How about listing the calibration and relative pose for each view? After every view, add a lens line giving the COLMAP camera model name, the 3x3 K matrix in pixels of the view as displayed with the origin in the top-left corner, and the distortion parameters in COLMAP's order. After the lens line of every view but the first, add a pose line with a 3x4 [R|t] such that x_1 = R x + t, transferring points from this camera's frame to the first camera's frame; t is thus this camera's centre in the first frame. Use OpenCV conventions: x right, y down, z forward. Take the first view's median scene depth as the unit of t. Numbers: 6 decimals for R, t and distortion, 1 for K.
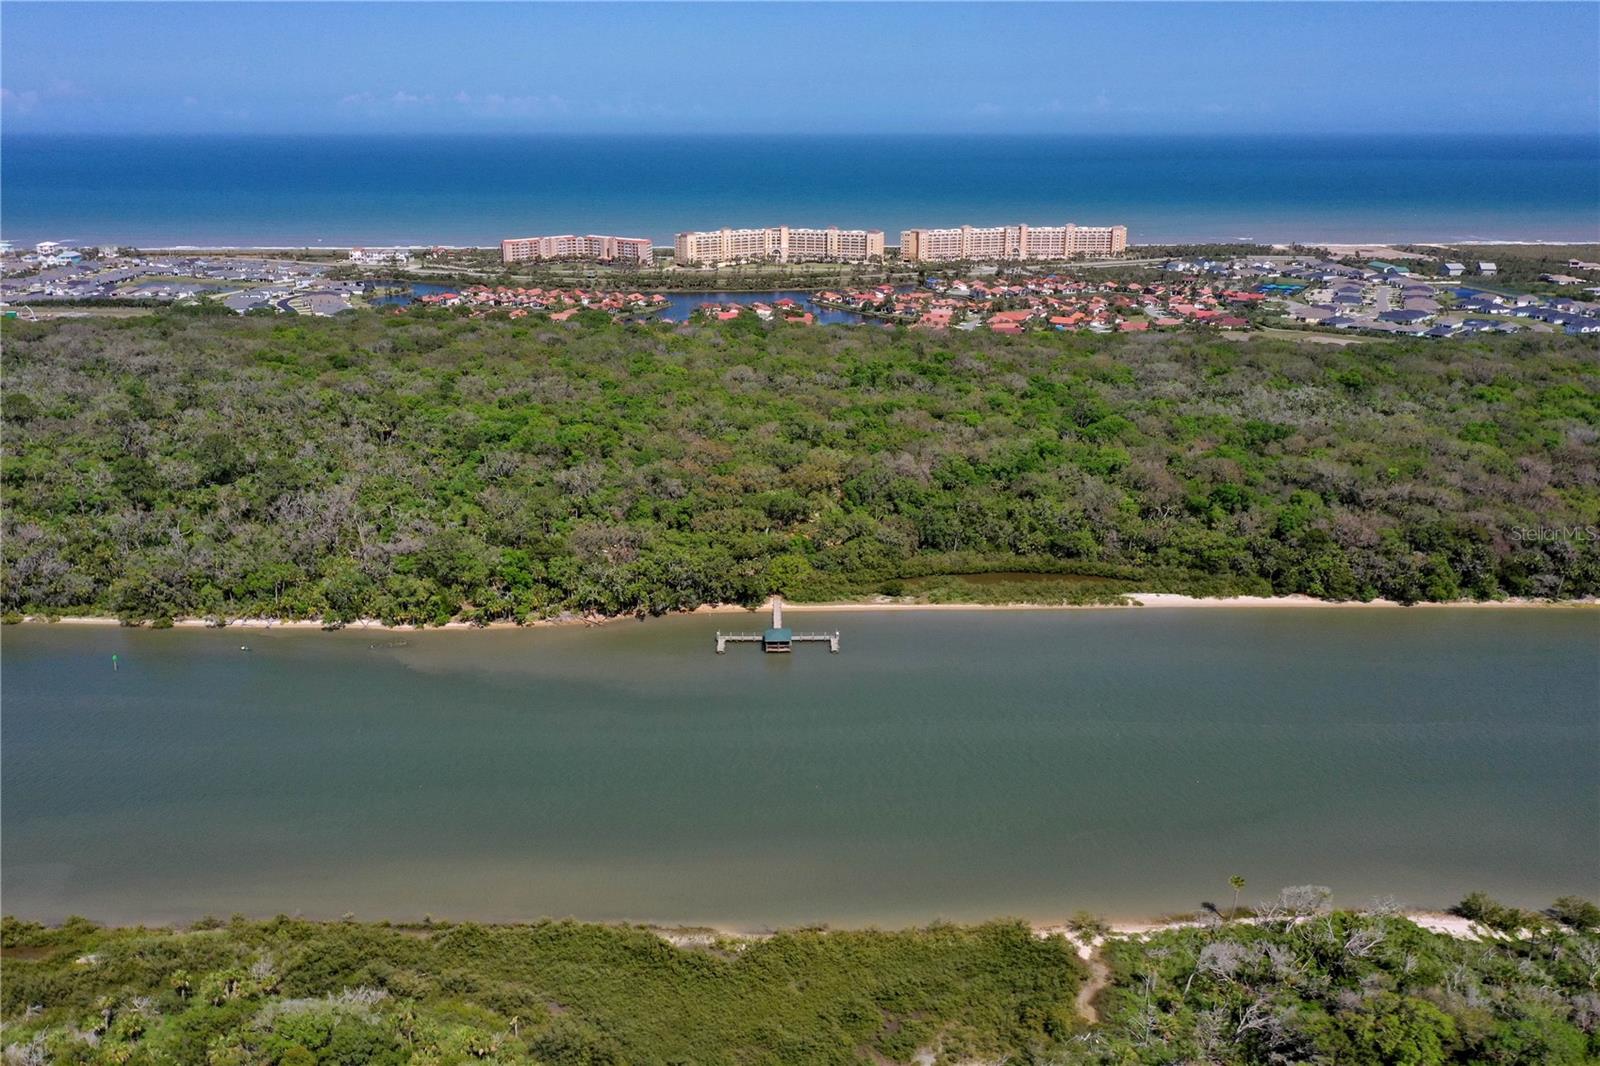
lens RADIAL K [[1283.3, 0, 800.0], [0, 1283.3, 533.0], [0, 0, 1]] dist [0.003373, 0.005073]
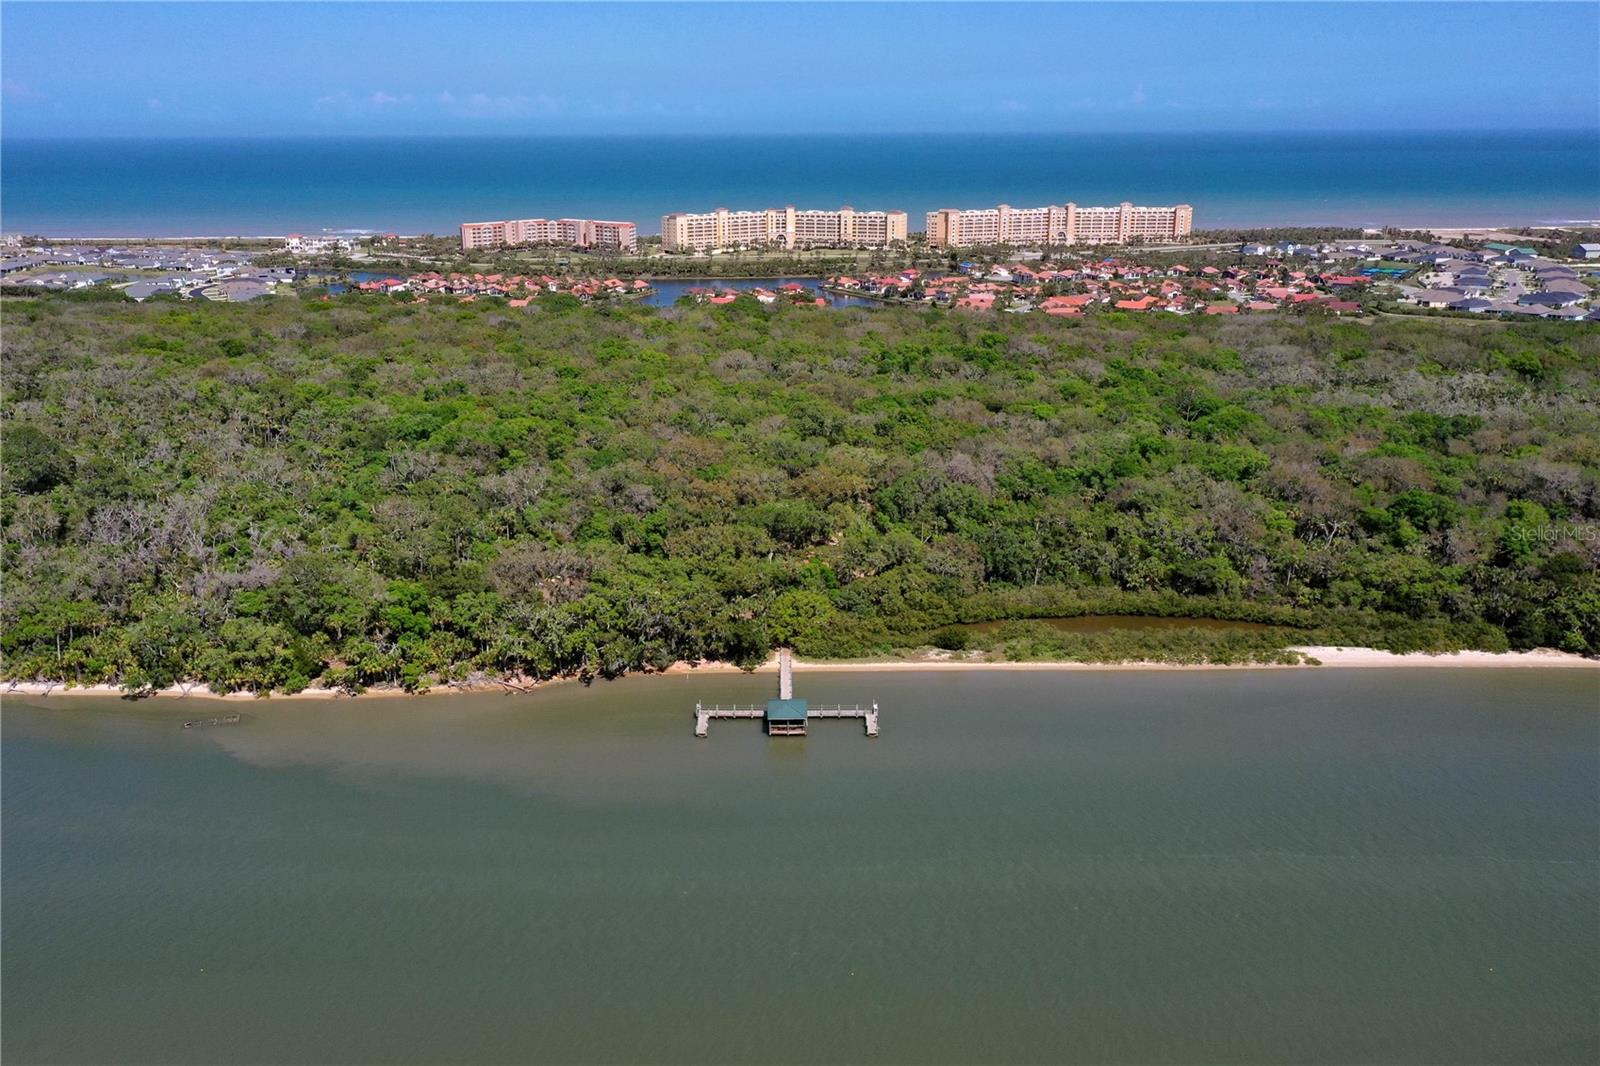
lens RADIAL K [[1283.3, 0, 800.0], [0, 1283.3, 533.0], [0, 0, 1]] dist [0.003373, 0.005073]
pose [[0.999998, 0.001045, -0.001414, -0.007599], [-0.001086, 0.999575, -0.029145, 0.005550], [0.001383, 0.029147, 0.999574, 0.260661]]
